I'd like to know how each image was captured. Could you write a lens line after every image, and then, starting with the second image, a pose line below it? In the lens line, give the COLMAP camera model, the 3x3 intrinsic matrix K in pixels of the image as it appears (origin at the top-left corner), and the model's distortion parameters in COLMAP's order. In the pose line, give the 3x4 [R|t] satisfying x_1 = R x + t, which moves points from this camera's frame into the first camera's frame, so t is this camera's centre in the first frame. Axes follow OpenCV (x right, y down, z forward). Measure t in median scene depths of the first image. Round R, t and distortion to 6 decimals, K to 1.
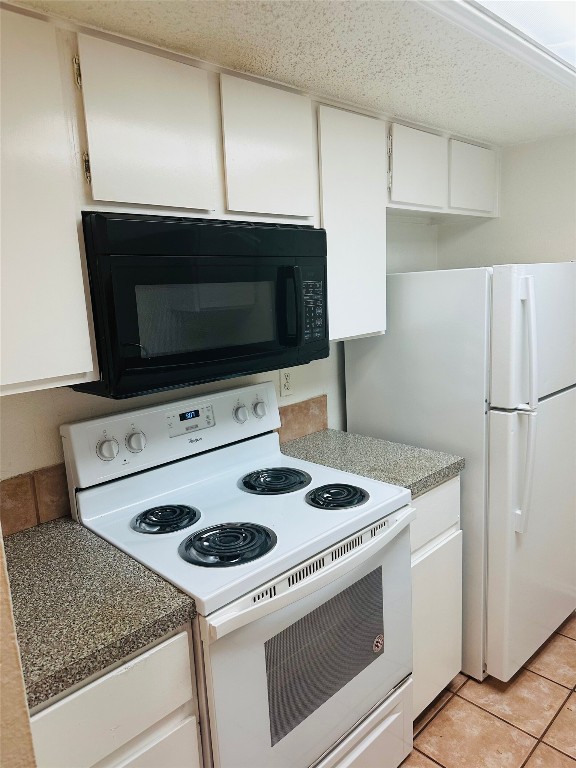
lens RADIAL K [[538.7, 0, 281.8], [0, 538.7, 381.5], [0, 0, 1]] dist [0.028062, -0.021408]
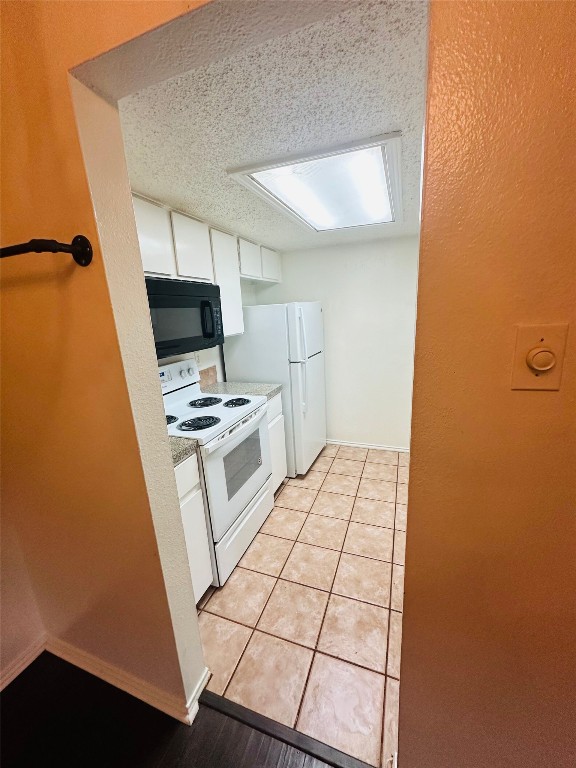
lens RADIAL K [[303.4, 0, 292.8], [0, 303.4, 386.3], [0, 0, 1]] dist [0.001096, 0.000030]
pose [[0.898179, -0.108050, 0.426145, -0.212745], [0.089913, 0.993985, 0.062518, 0.077713], [-0.430337, -0.017837, 0.902492, -0.255563]]
